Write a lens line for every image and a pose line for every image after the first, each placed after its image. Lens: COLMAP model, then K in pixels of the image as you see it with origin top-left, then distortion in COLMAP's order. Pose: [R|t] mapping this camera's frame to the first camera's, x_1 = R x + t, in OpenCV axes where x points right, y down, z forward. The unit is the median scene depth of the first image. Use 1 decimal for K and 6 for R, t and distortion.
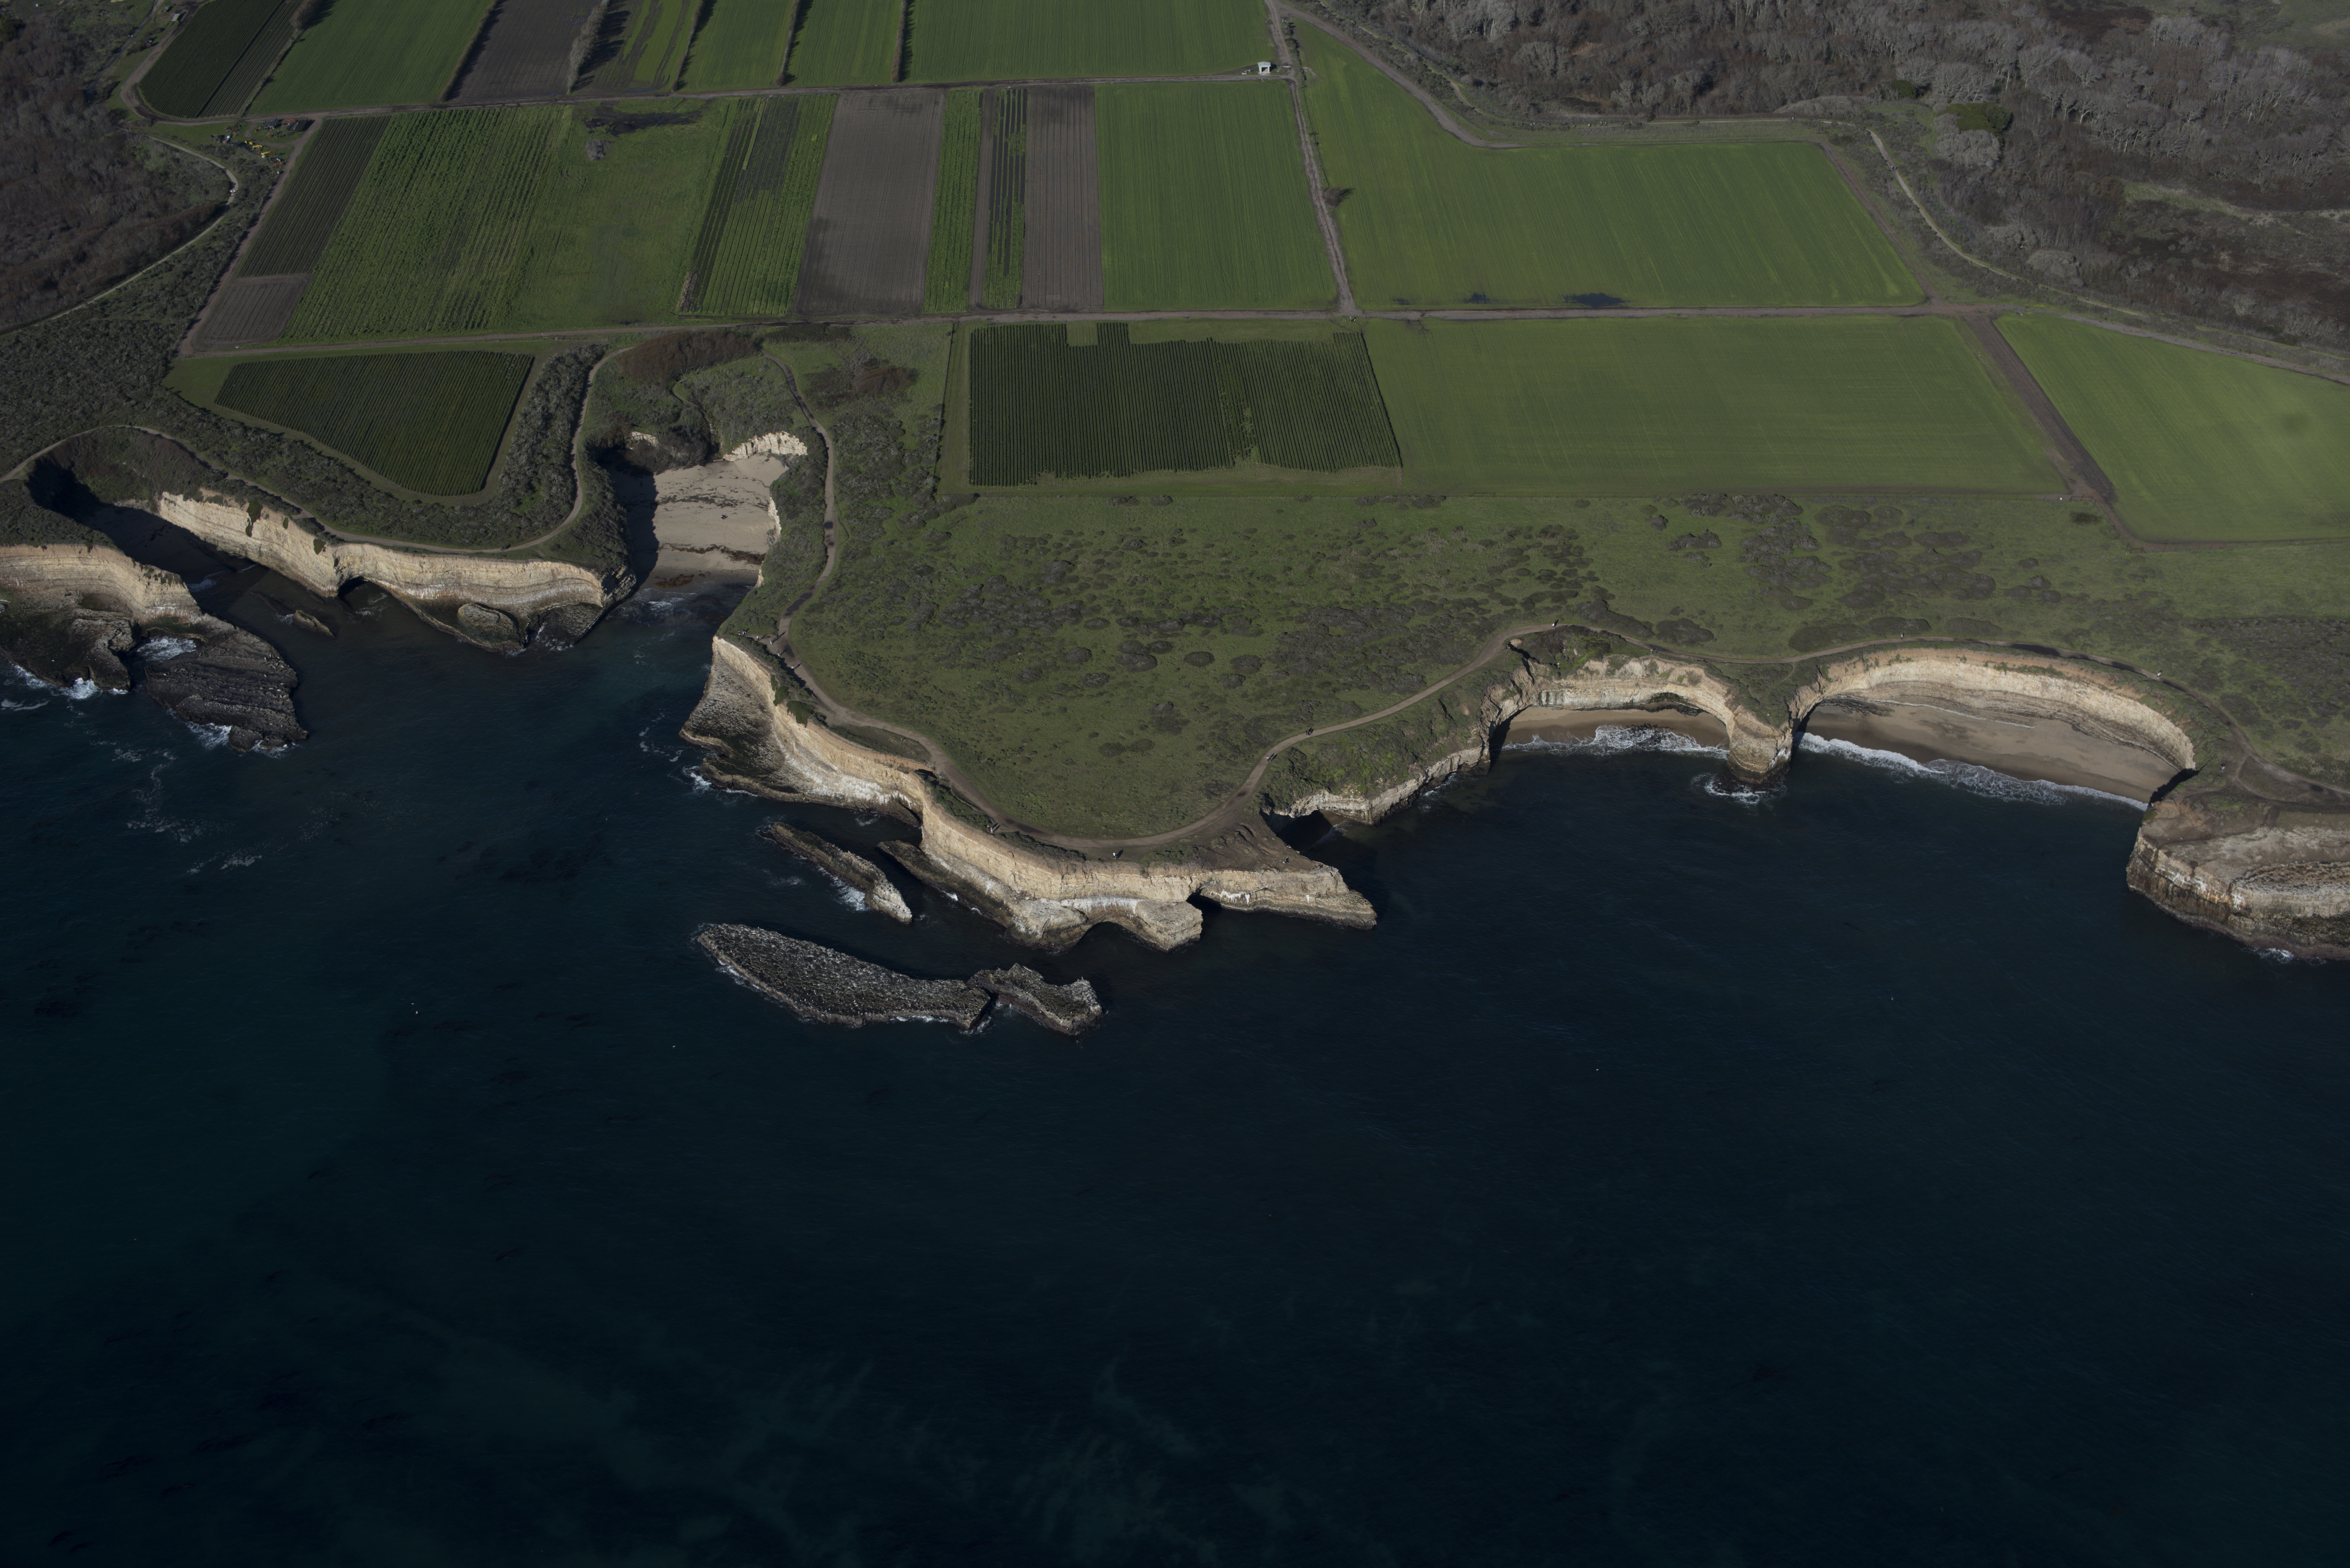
lens RADIAL K [[2663.2, 0, 1172.8], [0, 2663.2, 785.0], [0, 0, 1]] dist [-0.125059, 0.139892]
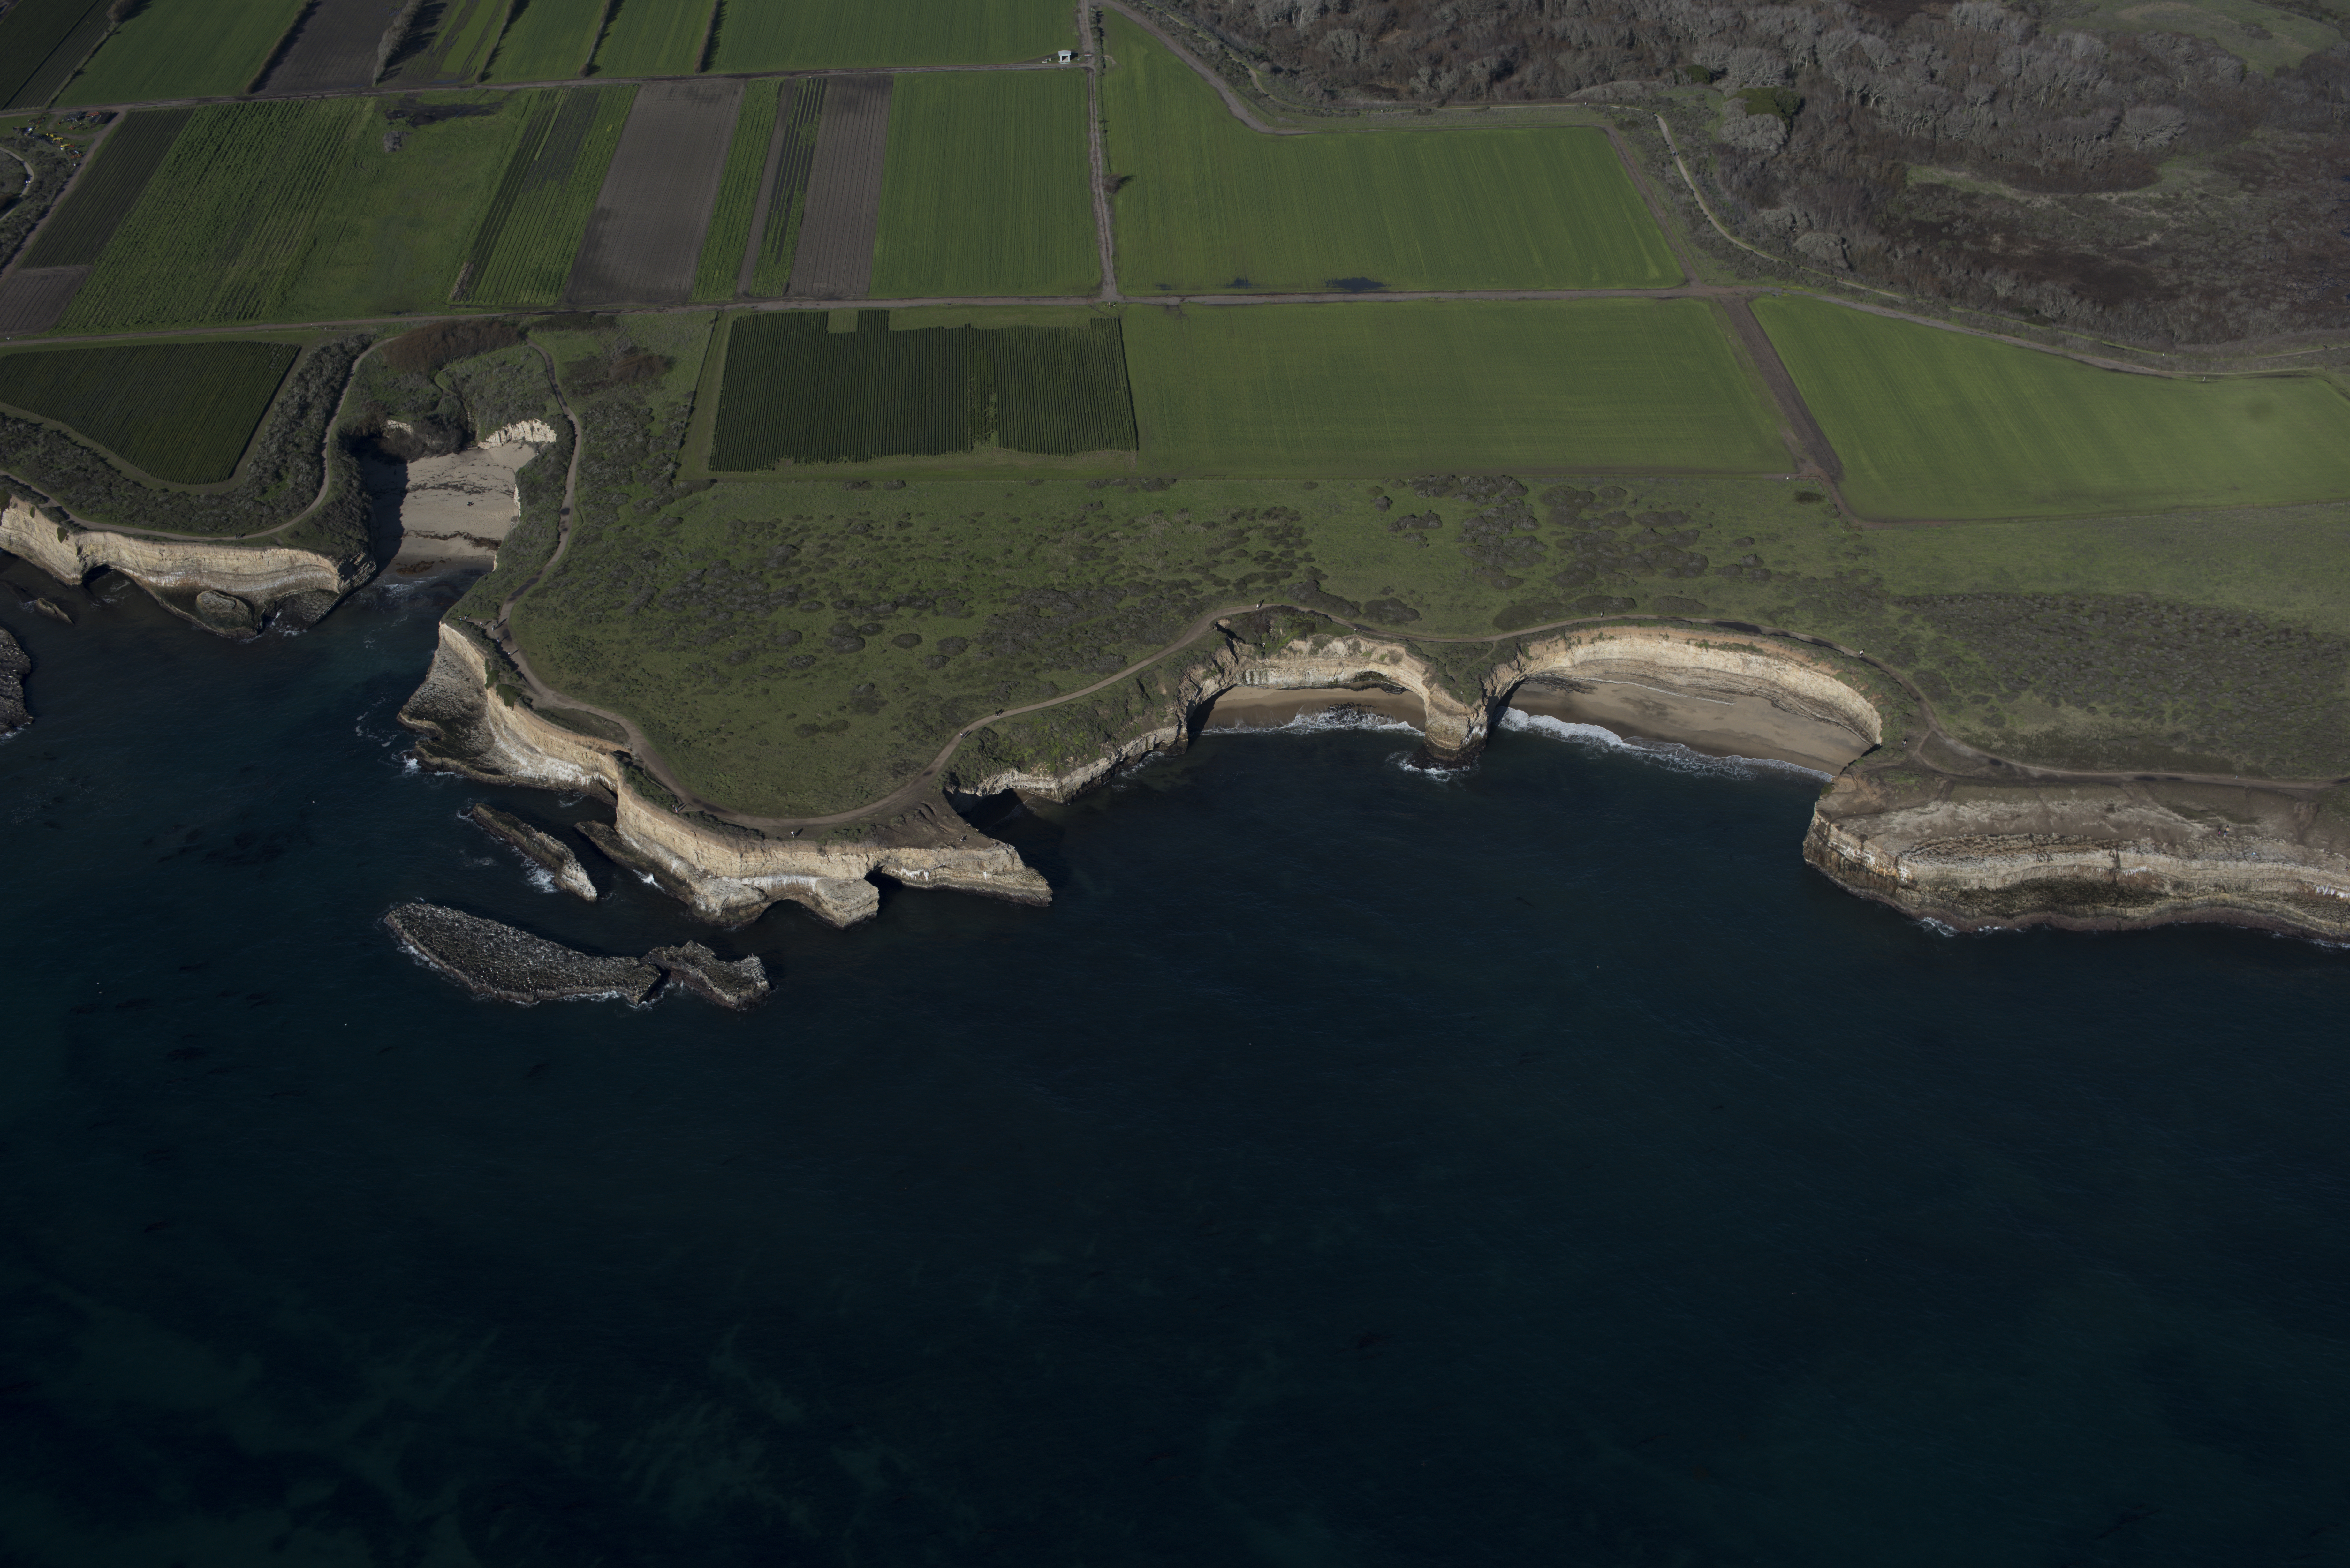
lens RADIAL K [[2663.2, 0, 1172.8], [0, 2663.2, 785.0], [0, 0, 1]] dist [-0.125059, 0.139892]
pose [[0.999915, -0.004869, 0.012112, 0.090616], [0.004830, 0.999983, 0.003216, 0.004326], [-0.012127, -0.003157, 0.999921, -0.010133]]
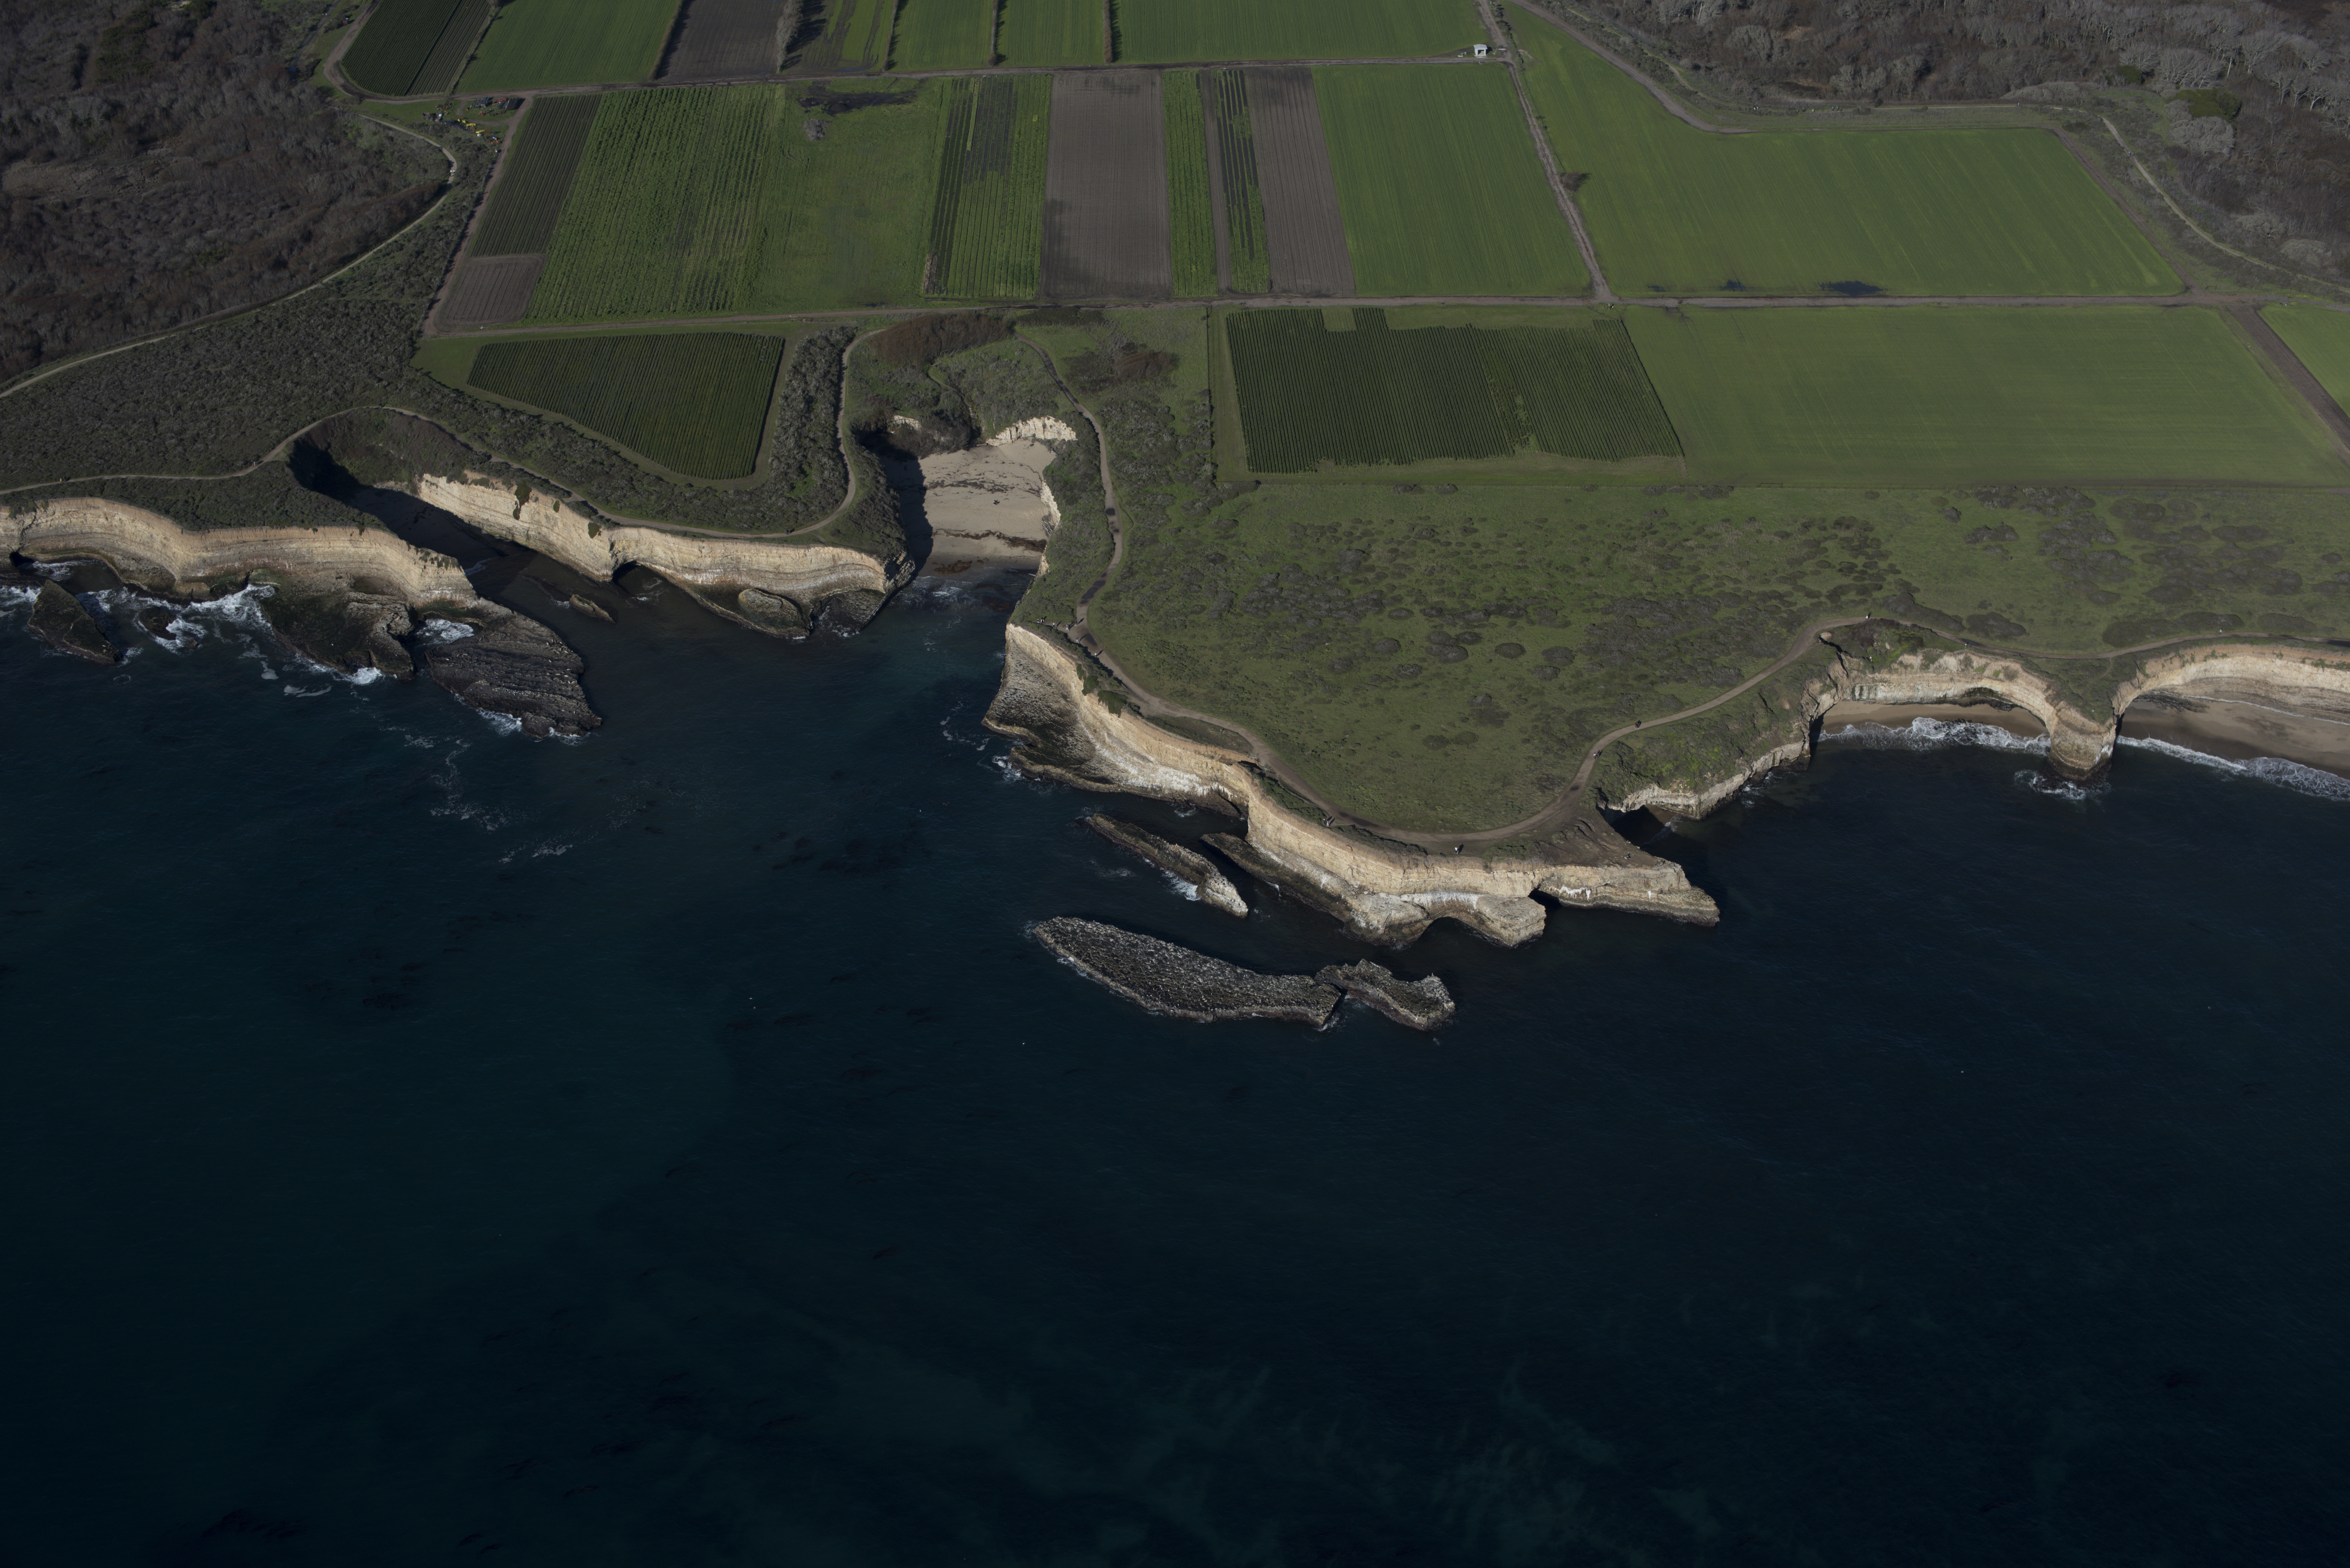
lens RADIAL K [[2663.2, 0, 1172.8], [0, 2663.2, 785.0], [0, 0, 1]] dist [-0.125059, 0.139892]
pose [[0.999835, 0.005865, -0.017217, -0.090465], [-0.005736, 0.999955, 0.007540, -0.003721], [0.017260, -0.007440, 0.999823, 0.009012]]
